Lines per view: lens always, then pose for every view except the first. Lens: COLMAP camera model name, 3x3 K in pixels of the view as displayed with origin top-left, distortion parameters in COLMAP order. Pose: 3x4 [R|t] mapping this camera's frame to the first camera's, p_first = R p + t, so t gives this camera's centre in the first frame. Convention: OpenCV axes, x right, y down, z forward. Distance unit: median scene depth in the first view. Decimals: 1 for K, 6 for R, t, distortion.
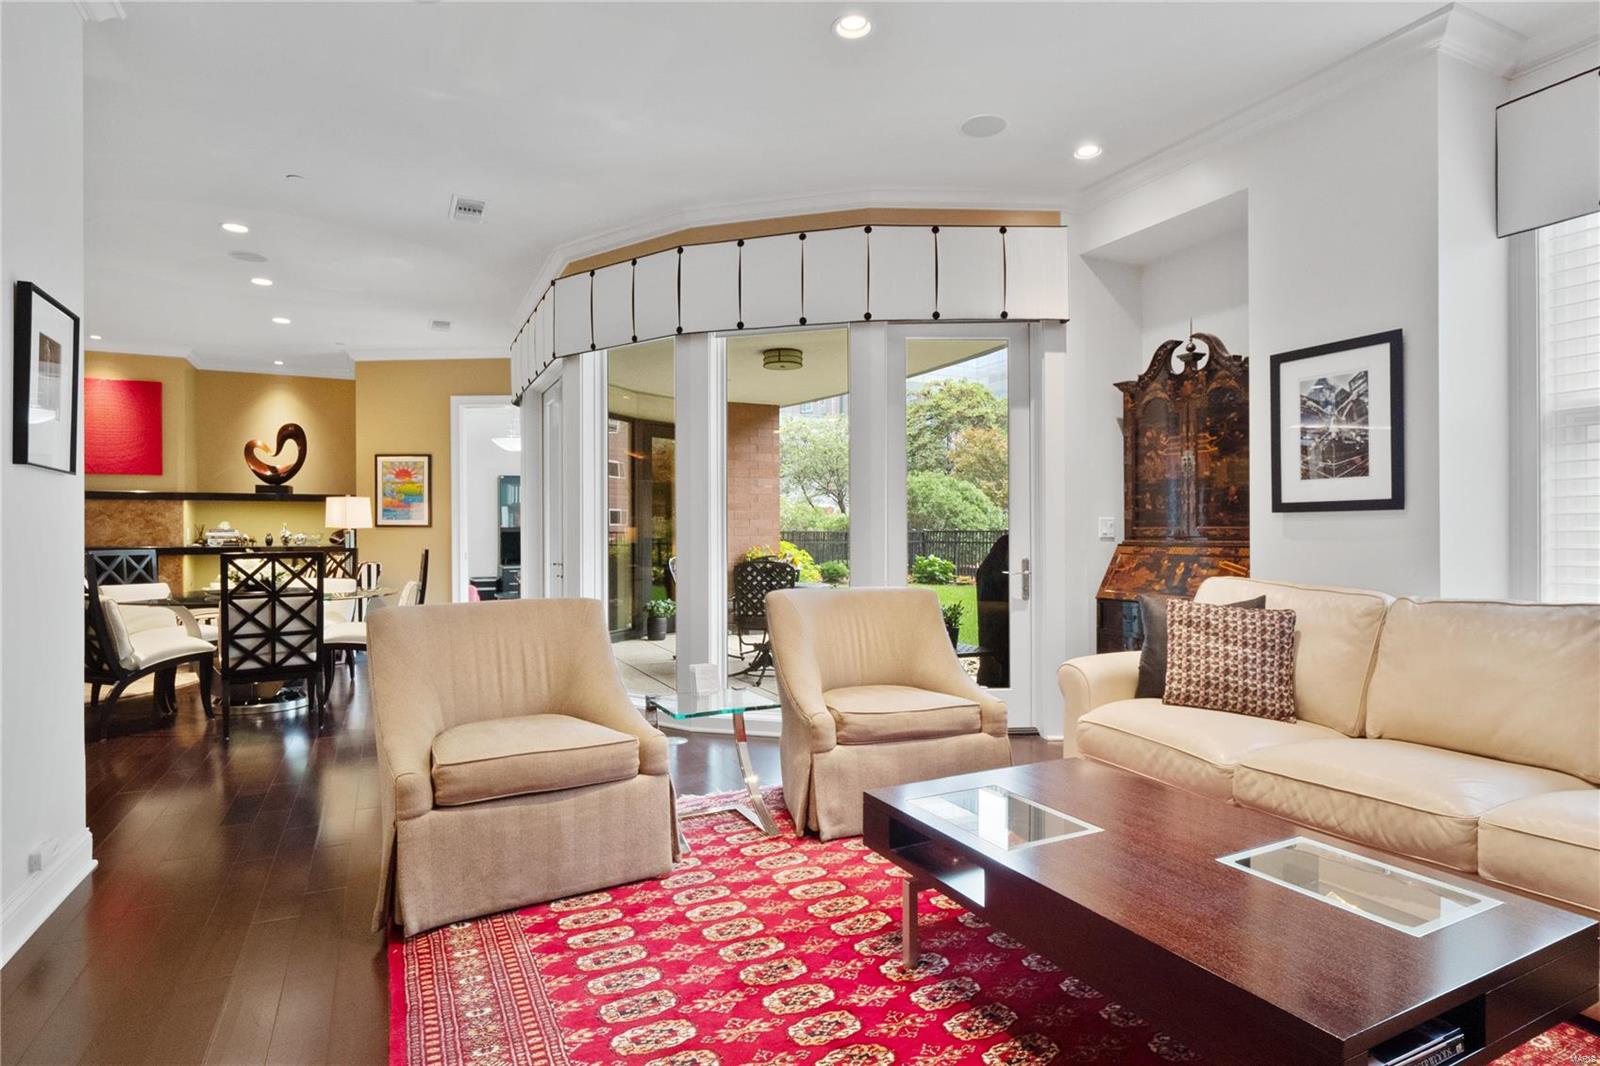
lens RADIAL K [[826.8, 0, 793.7], [0, 826.8, 537.2], [0, 0, 1]] dist [-0.004105, -0.001188]
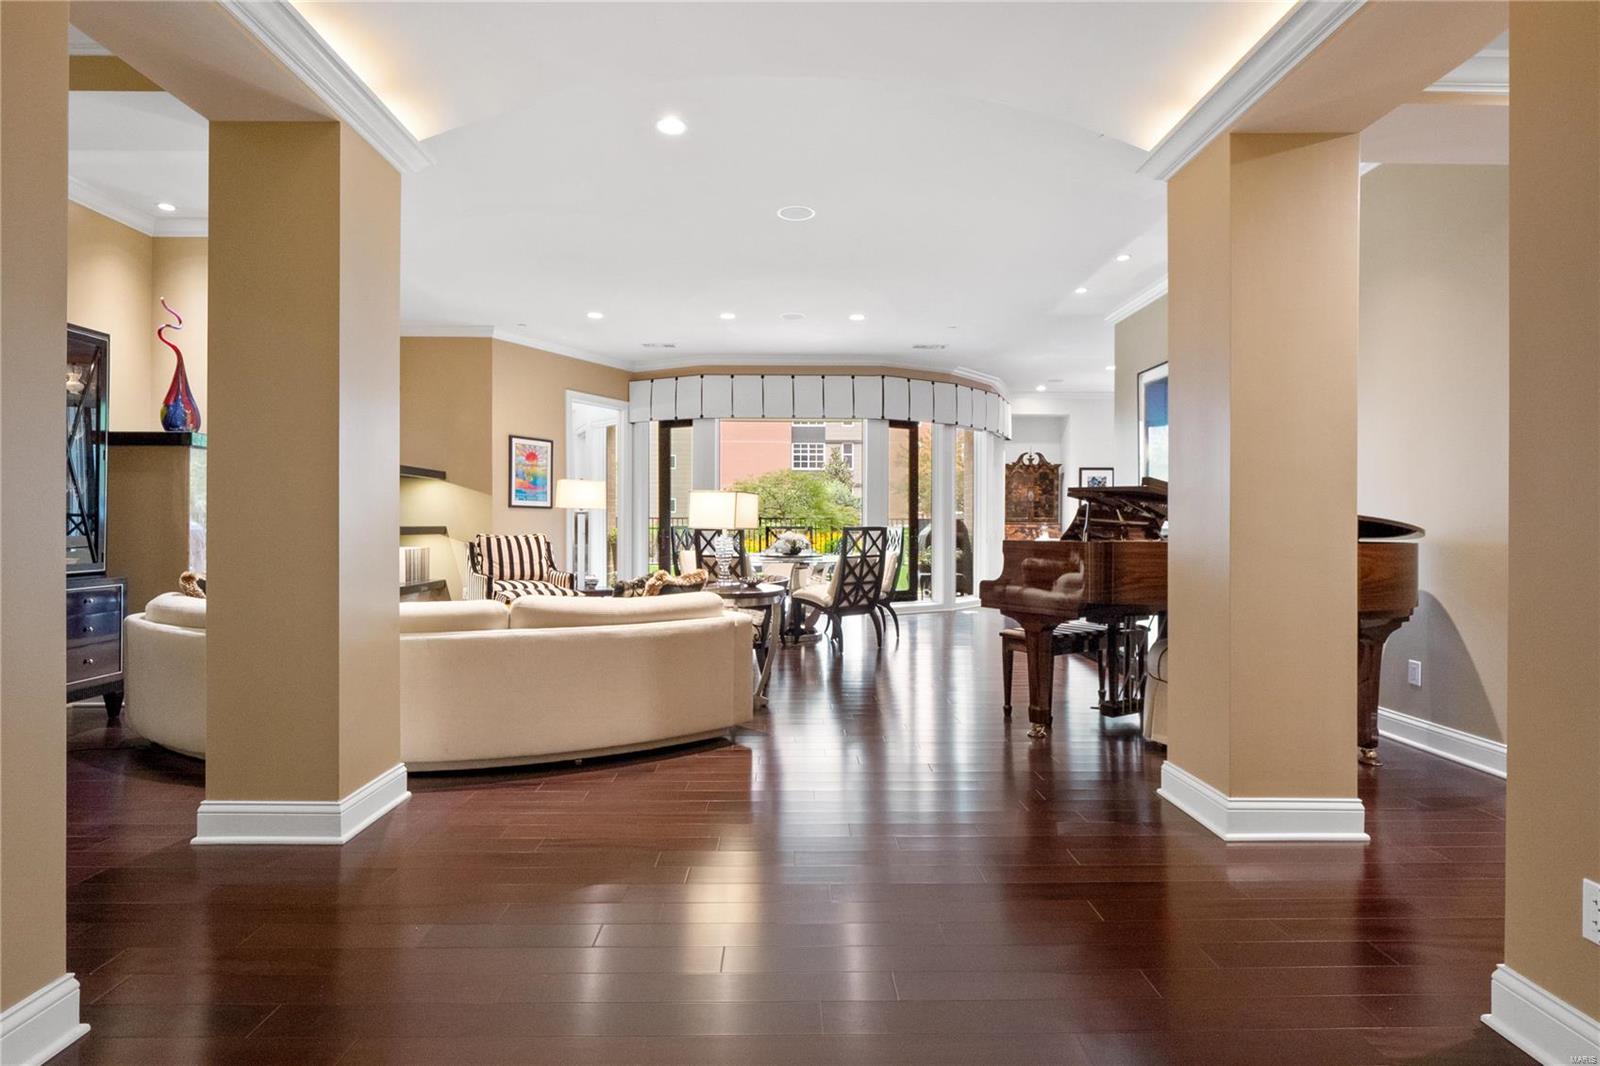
lens RADIAL K [[826.8, 0, 793.1], [0, 826.8, 530.5], [0, 0, 1]] dist [-0.004105, -0.001188]
pose [[0.438195, 0.001163, 0.898879, -2.527619], [0.000080, 0.999999, -0.001333, 0.035580], [-0.898880, 0.000657, 0.438194, 0.489293]]
